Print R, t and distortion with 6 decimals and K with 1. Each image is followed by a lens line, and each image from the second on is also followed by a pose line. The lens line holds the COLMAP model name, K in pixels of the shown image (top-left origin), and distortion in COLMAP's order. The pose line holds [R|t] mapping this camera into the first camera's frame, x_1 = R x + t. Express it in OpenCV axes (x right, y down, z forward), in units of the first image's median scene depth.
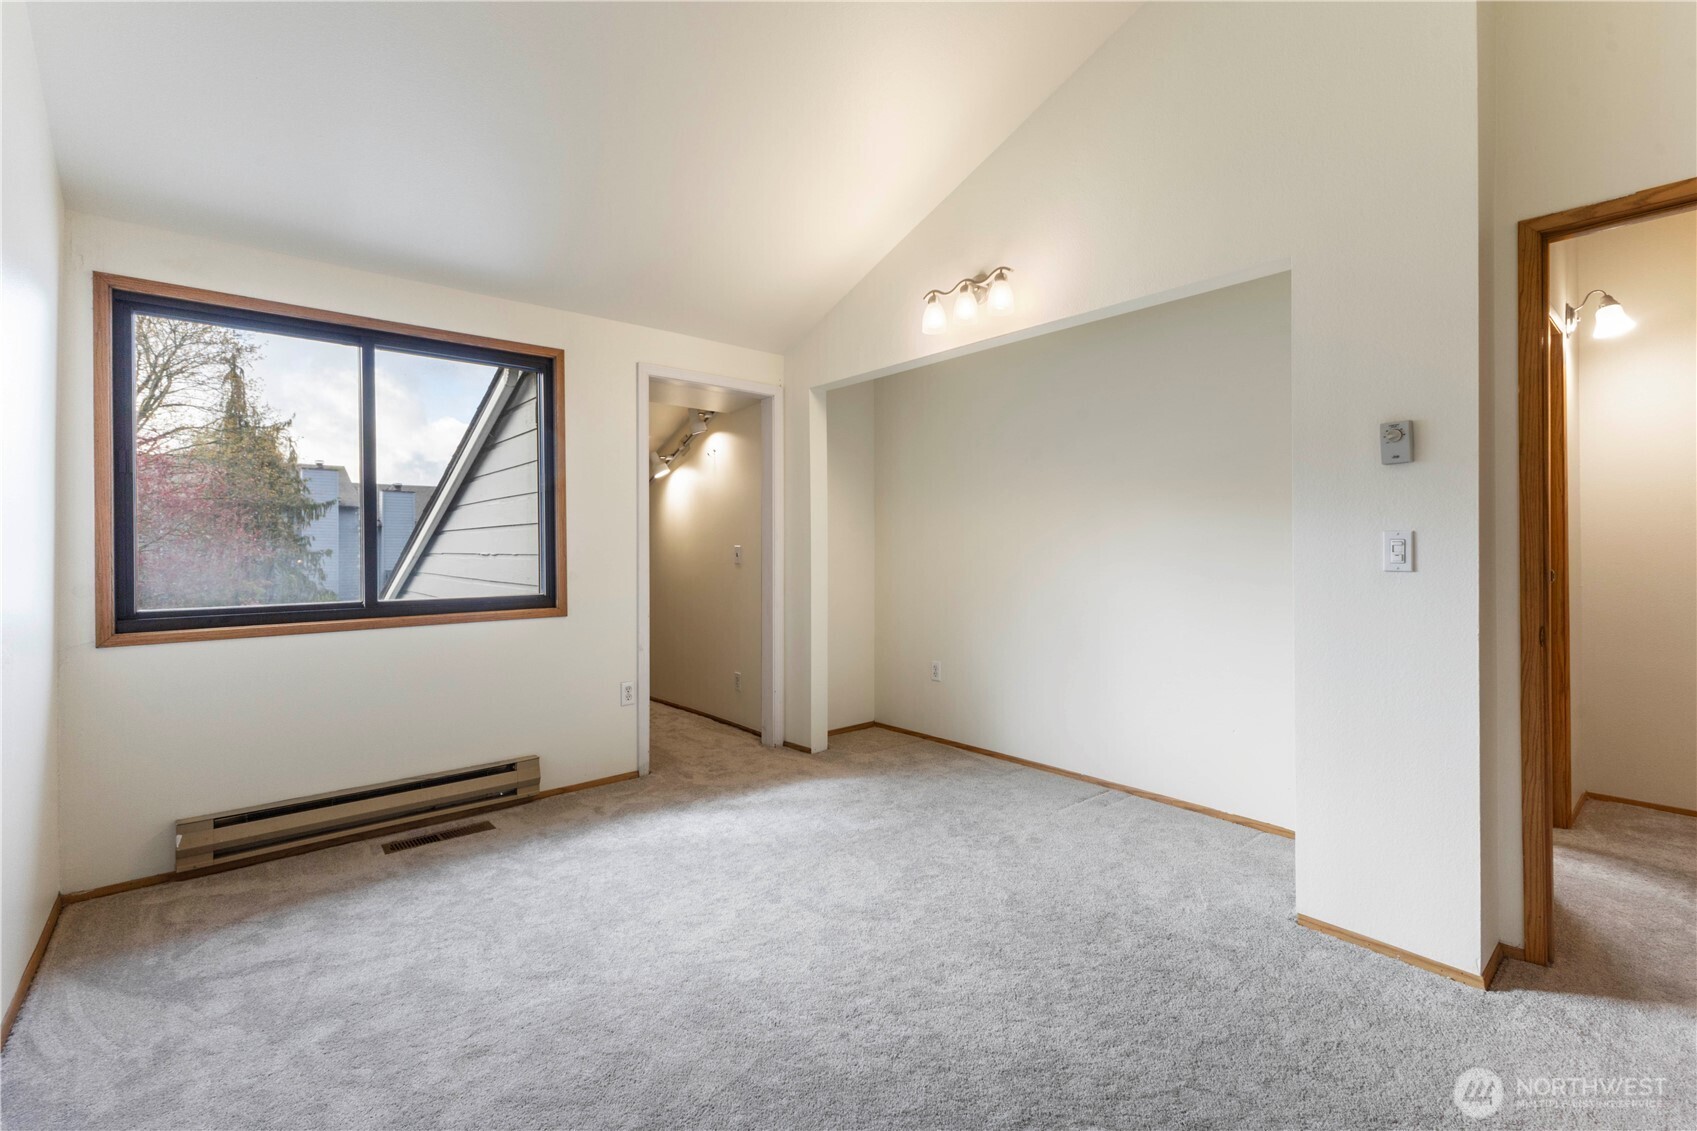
lens RADIAL K [[728.9, 0, 846.4], [0, 728.9, 556.3], [0, 0, 1]] dist [0.001867, -0.000025]
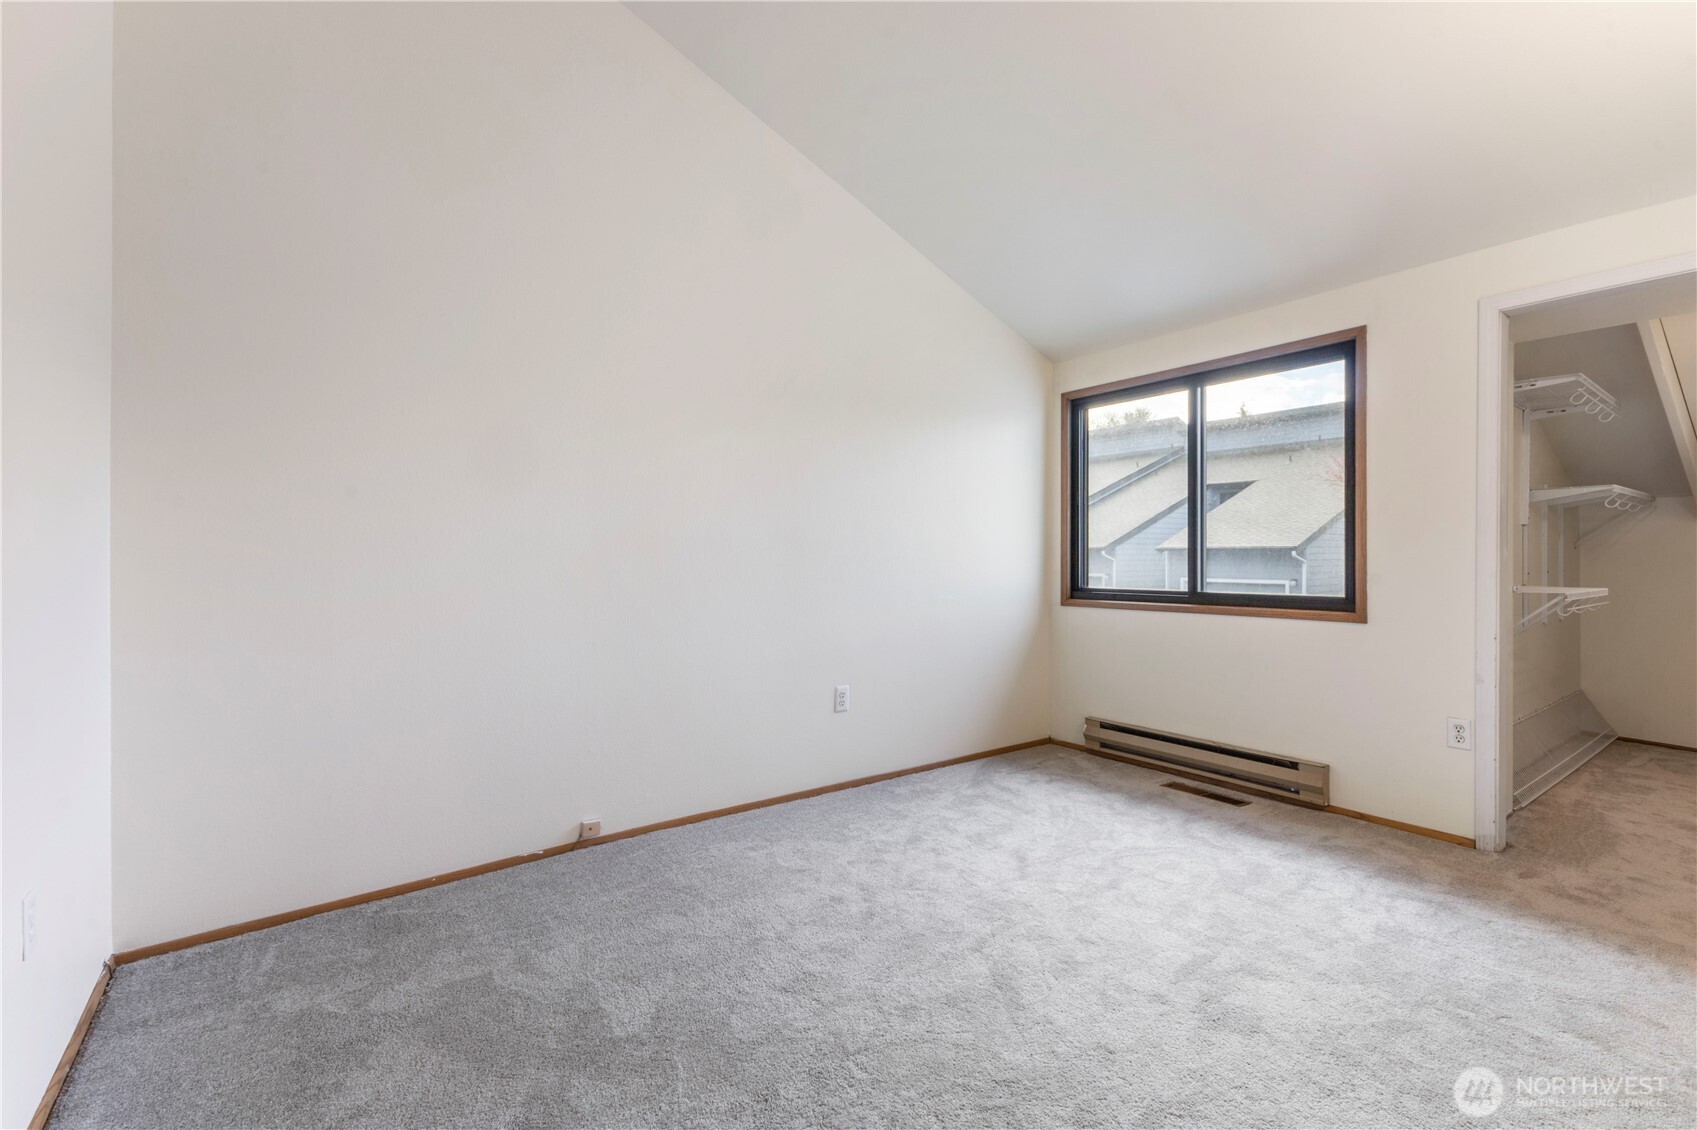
lens RADIAL K [[728.9, 0, 838.5], [0, 728.9, 559.8], [0, 0, 1]] dist [0.001867, -0.000025]
pose [[-0.082797, 0.015305, -0.996449, 0.615316], [-0.000941, 0.999880, 0.015436, -0.009990], [0.996566, 0.002216, -0.082773, 0.474851]]
